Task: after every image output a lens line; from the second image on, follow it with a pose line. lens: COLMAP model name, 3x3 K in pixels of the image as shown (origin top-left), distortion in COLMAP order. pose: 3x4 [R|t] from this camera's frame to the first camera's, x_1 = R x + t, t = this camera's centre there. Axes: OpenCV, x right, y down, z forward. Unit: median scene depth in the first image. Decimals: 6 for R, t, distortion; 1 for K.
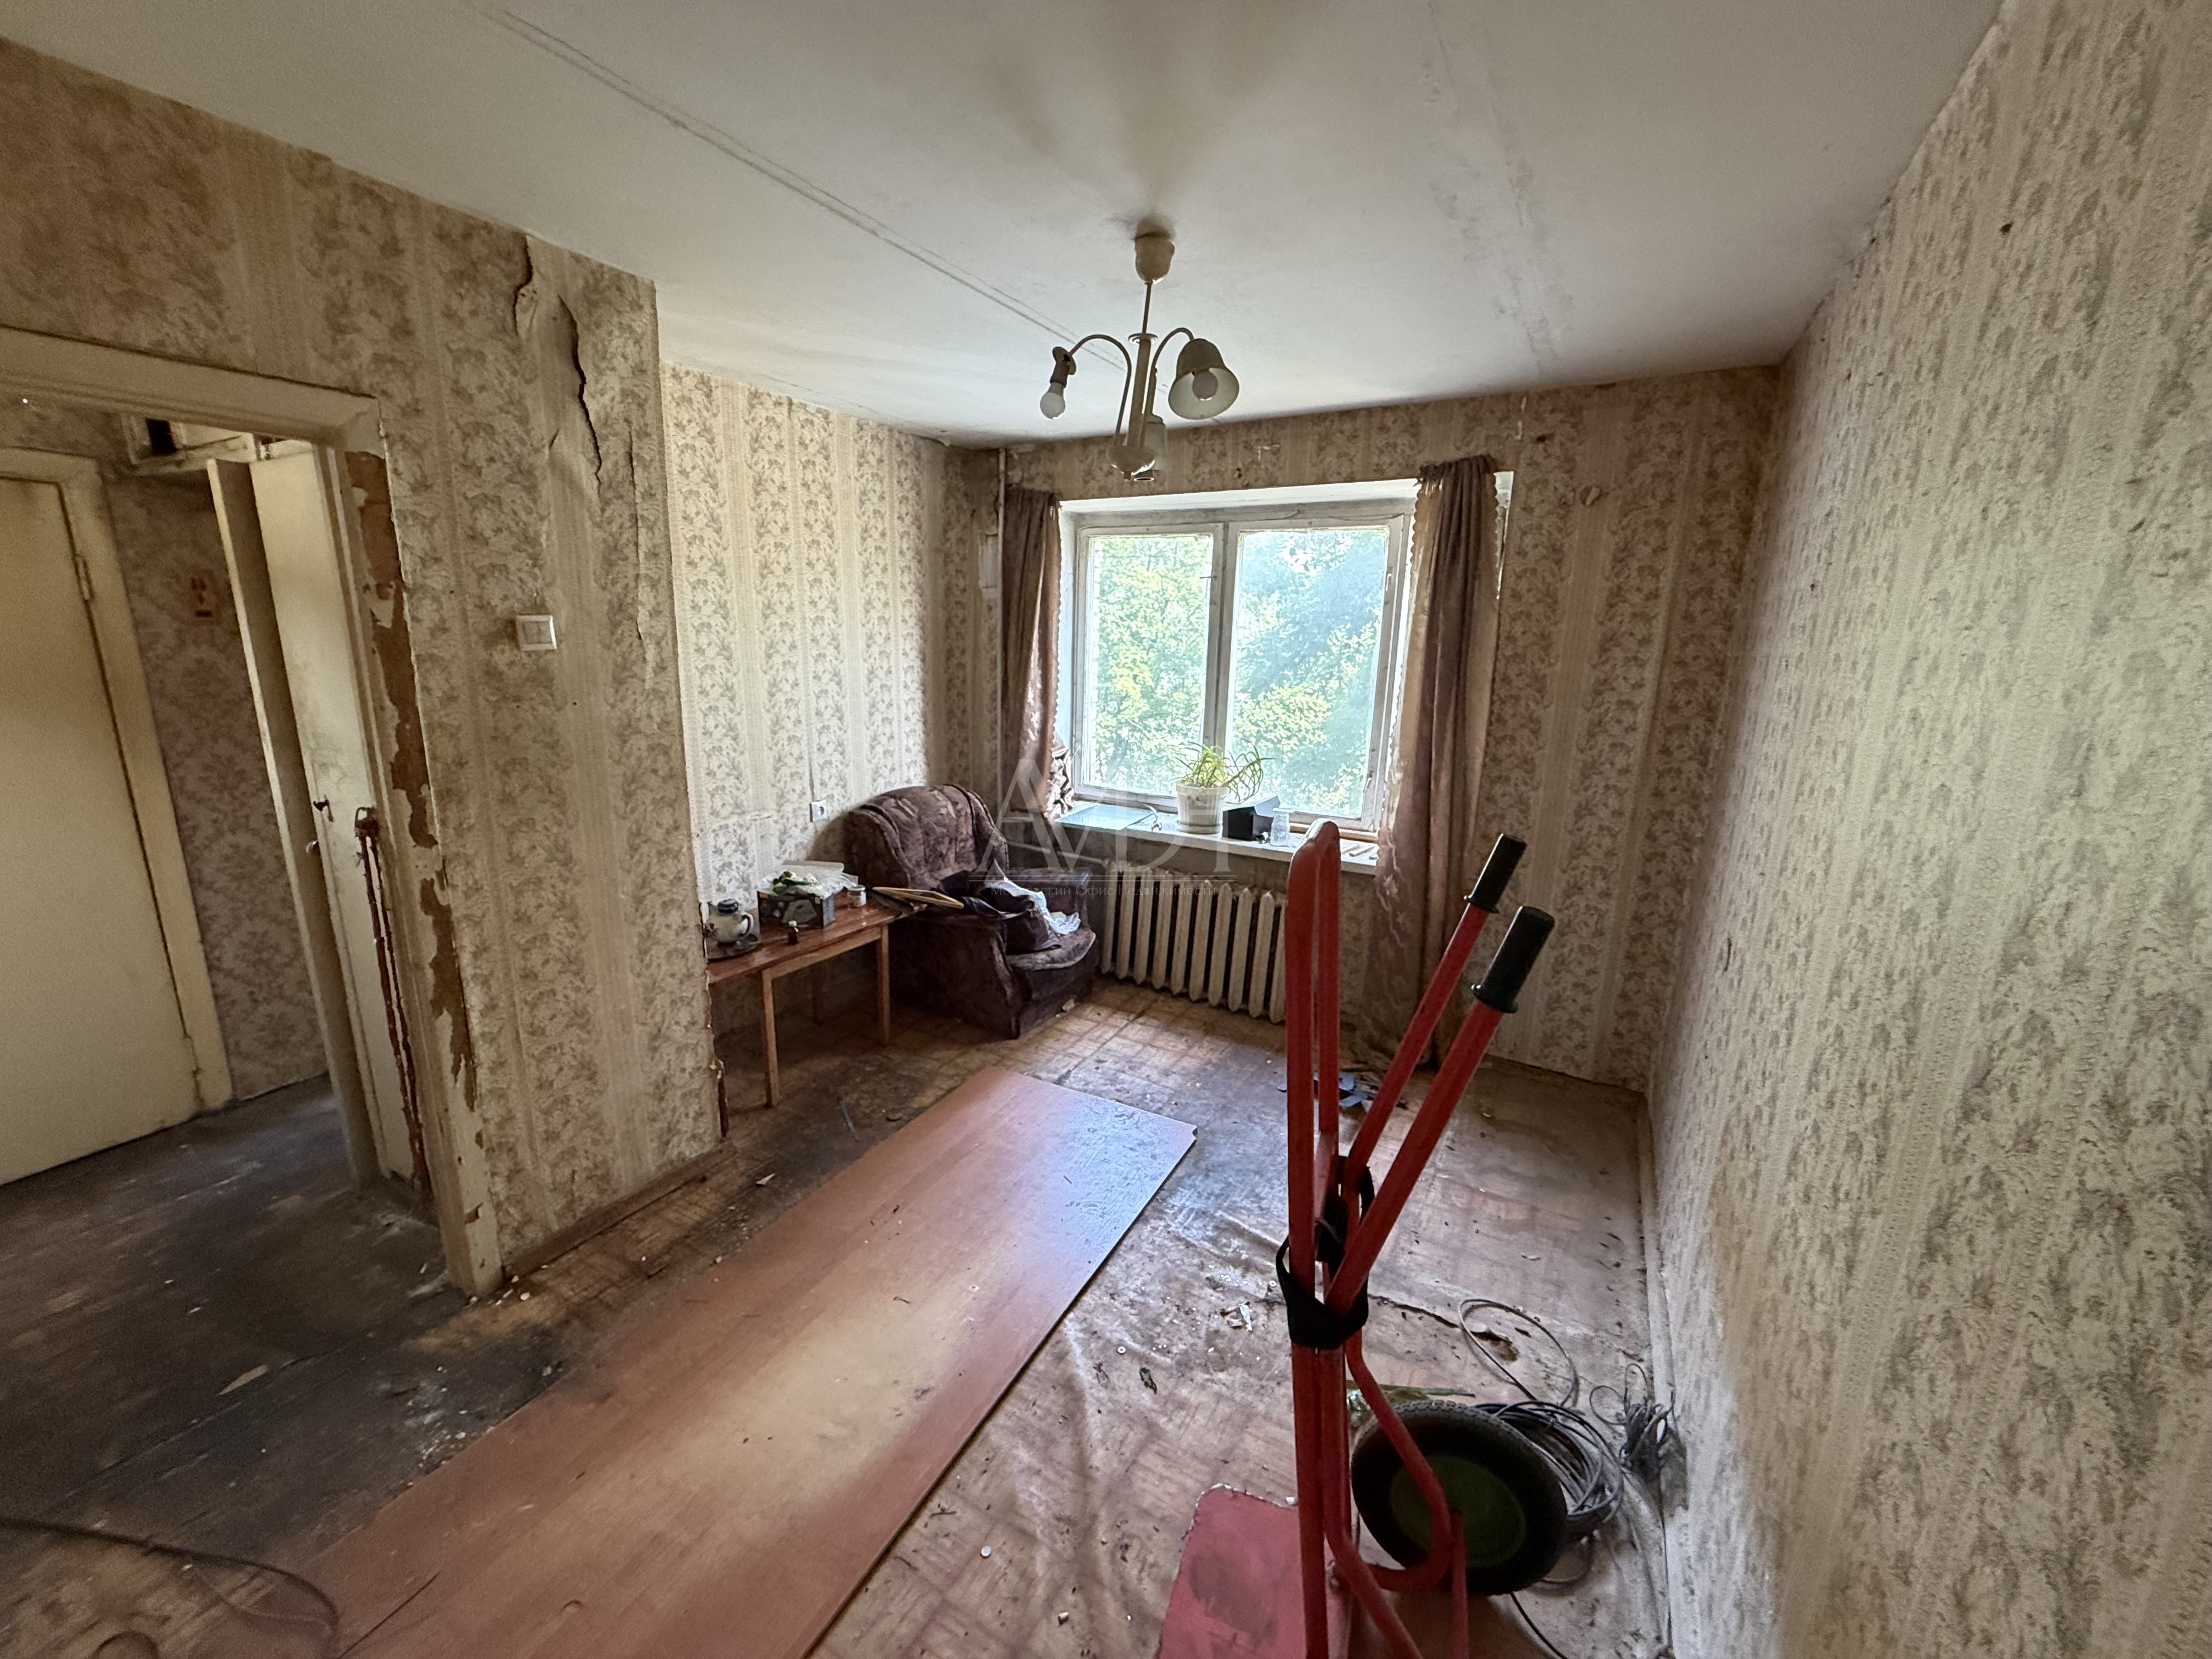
lens RADIAL K [[884.2, 0, 1091.6], [0, 884.2, 827.9], [0, 0, 1]] dist [0.003983, -0.001477]
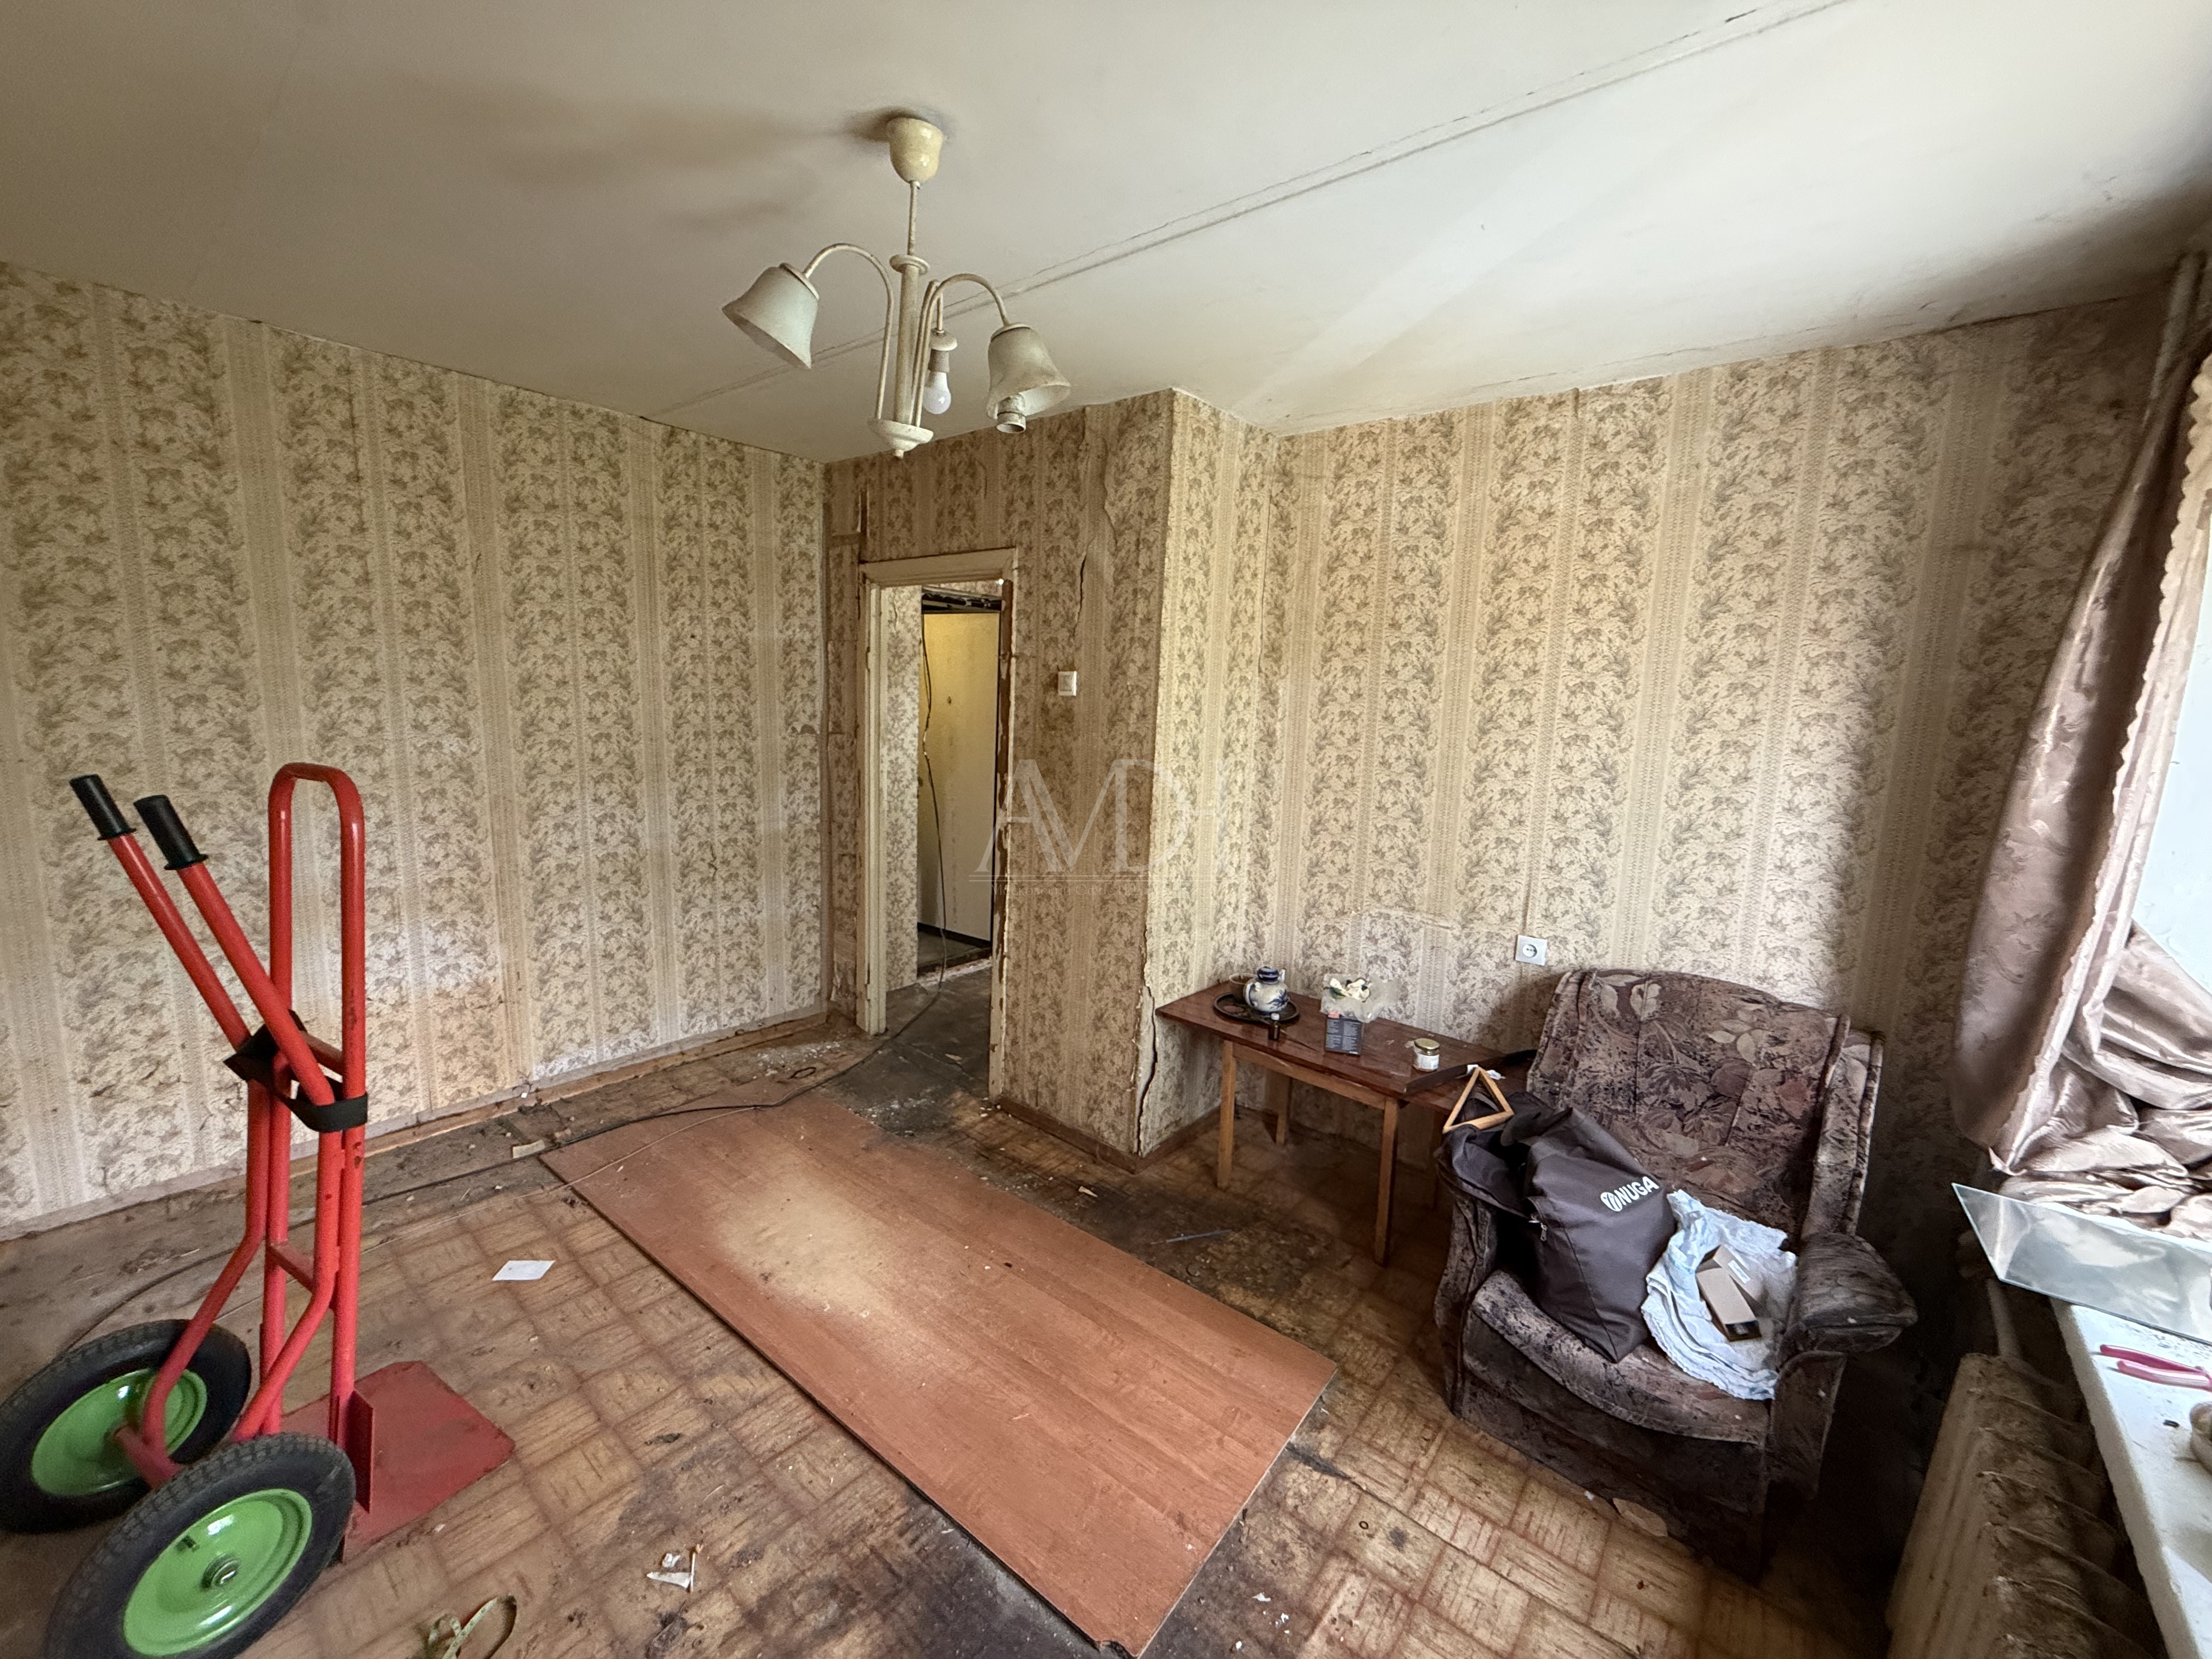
lens RADIAL K [[884.2, 0, 1102.7], [0, 884.2, 827.8], [0, 0, 1]] dist [0.003983, -0.001477]
pose [[-0.169312, 0.123521, -0.977791, 0.494463], [-0.261488, 0.950928, 0.165406, -0.159451], [0.950241, 0.283686, -0.128705, 0.830813]]
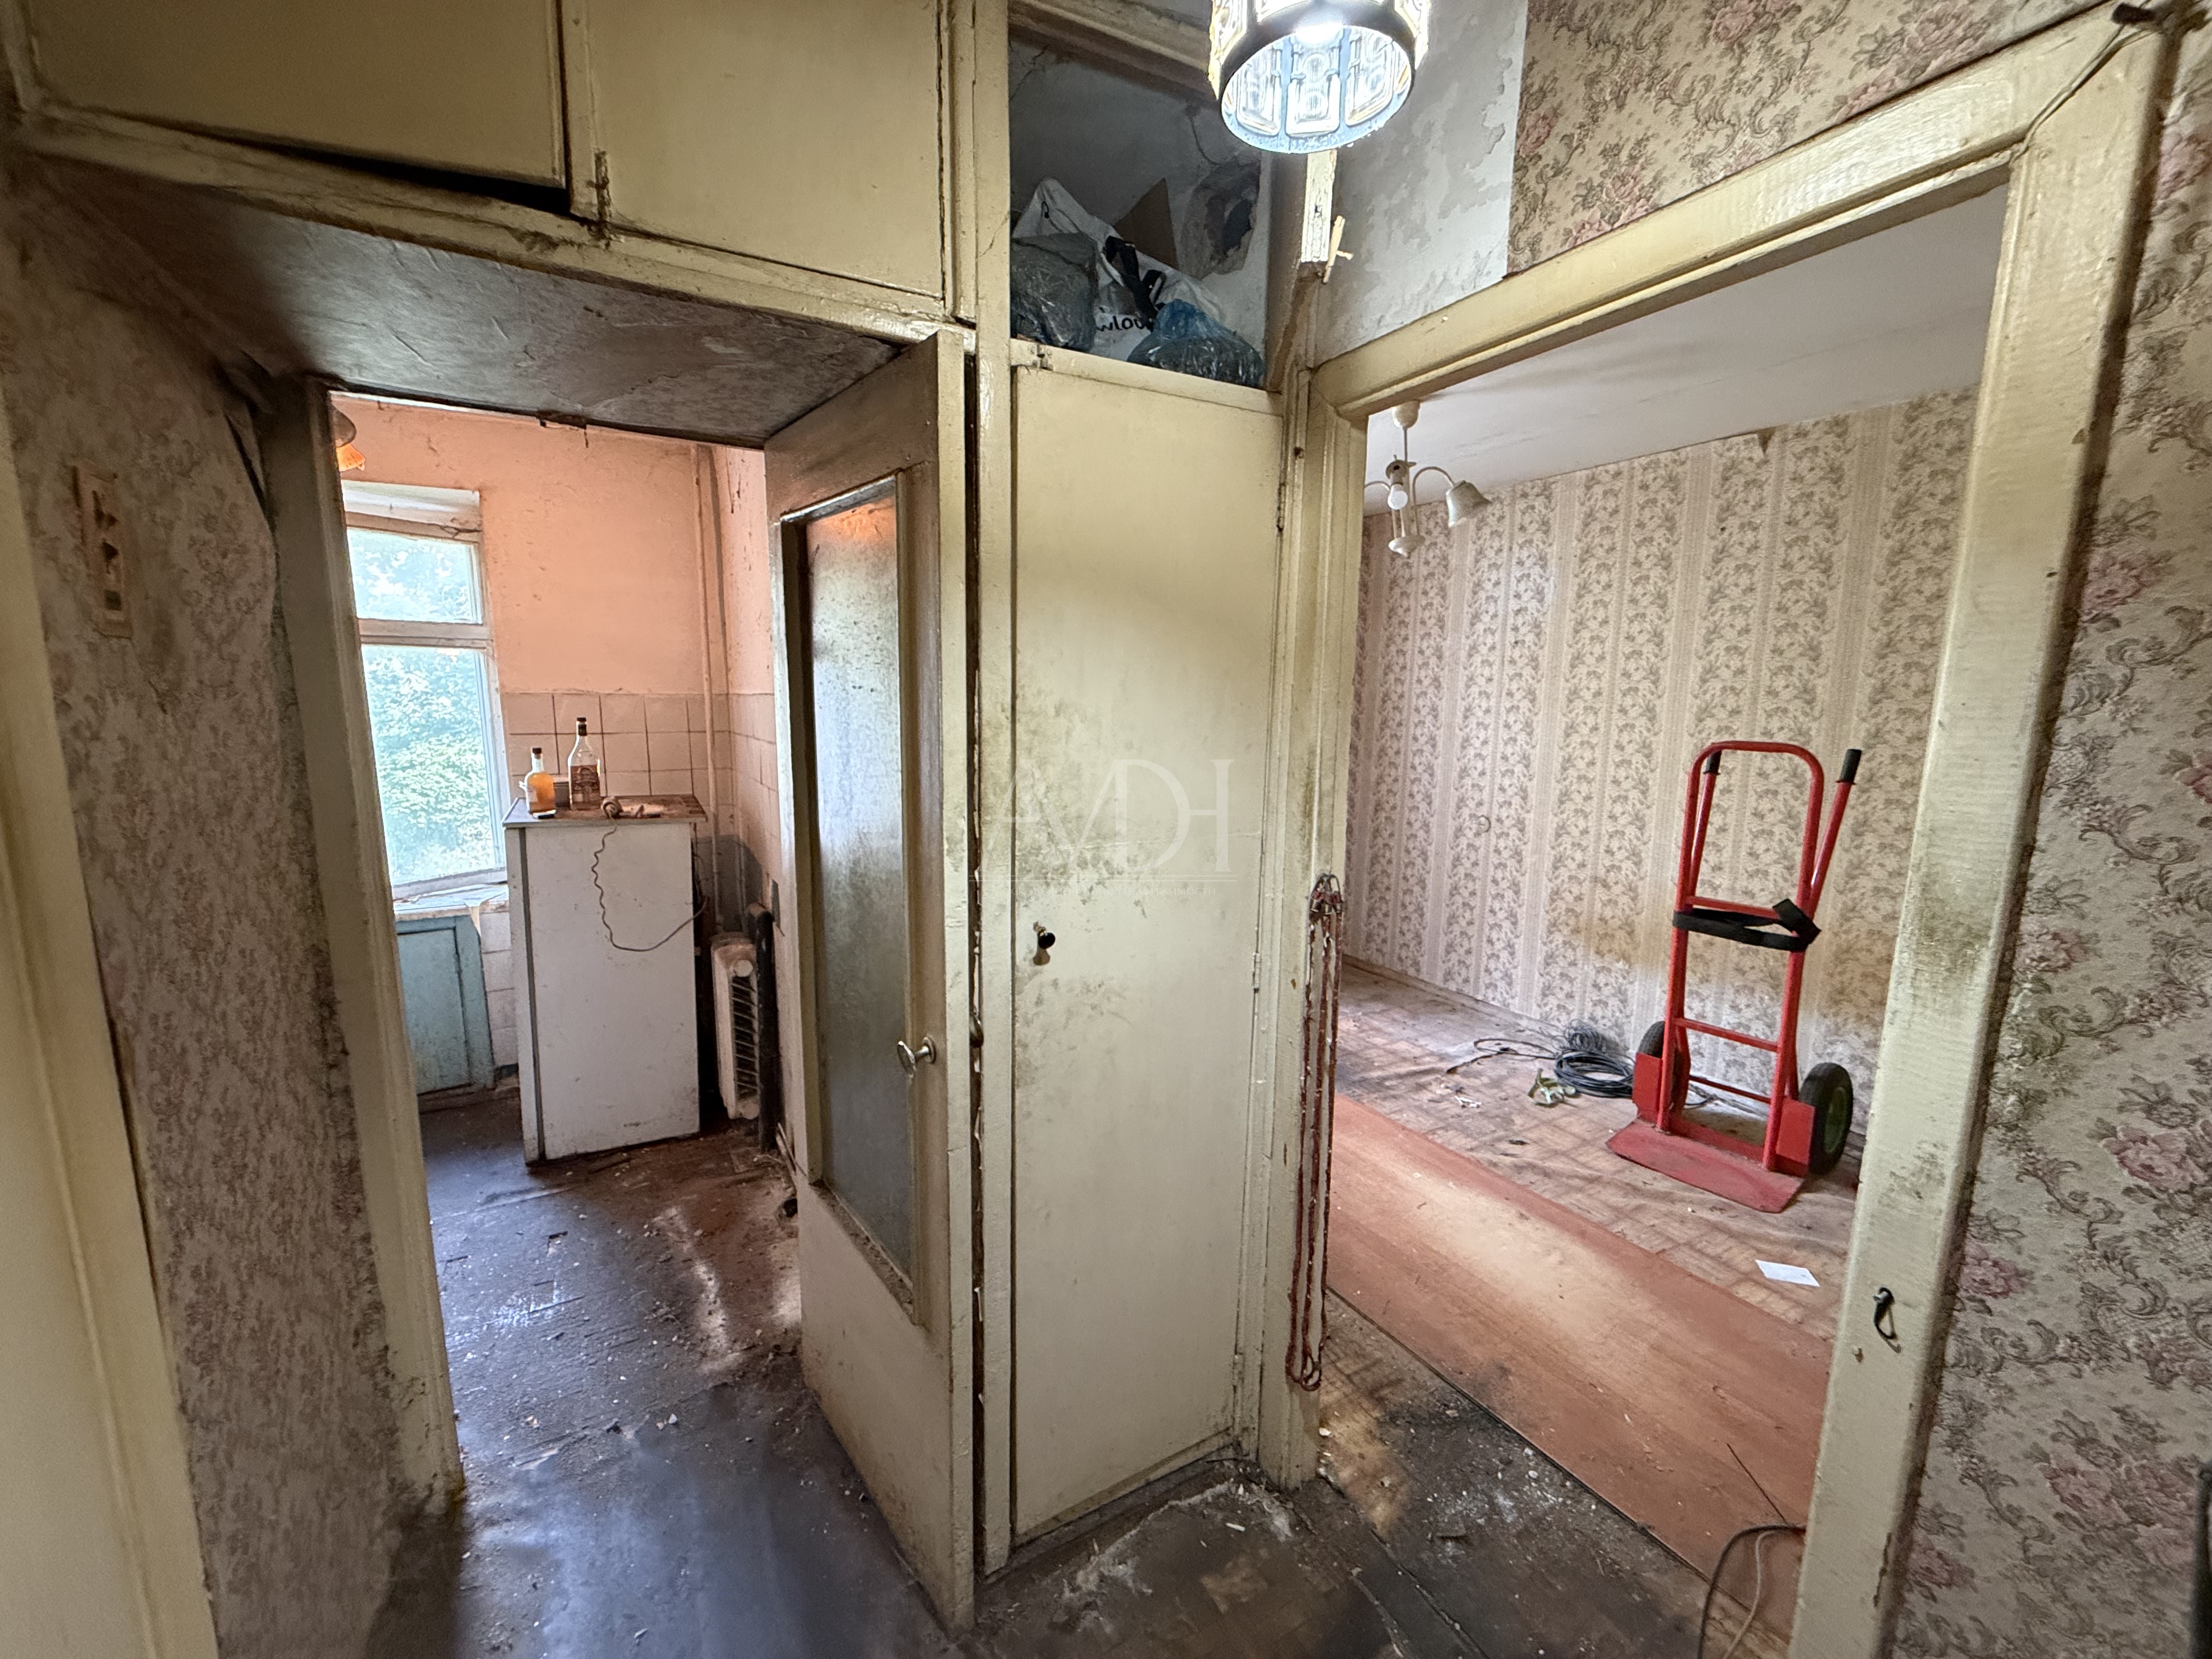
lens RADIAL K [[884.2, 0, 1107.9], [0, 884.2, 824.1], [0, 0, 1]] dist [0.003983, -0.001477]
pose [[0.509766, -0.151387, 0.846889, -0.917025], [0.195816, 0.978975, 0.057131, -0.088794], [-0.837732, 0.136710, 0.528693, 0.426689]]
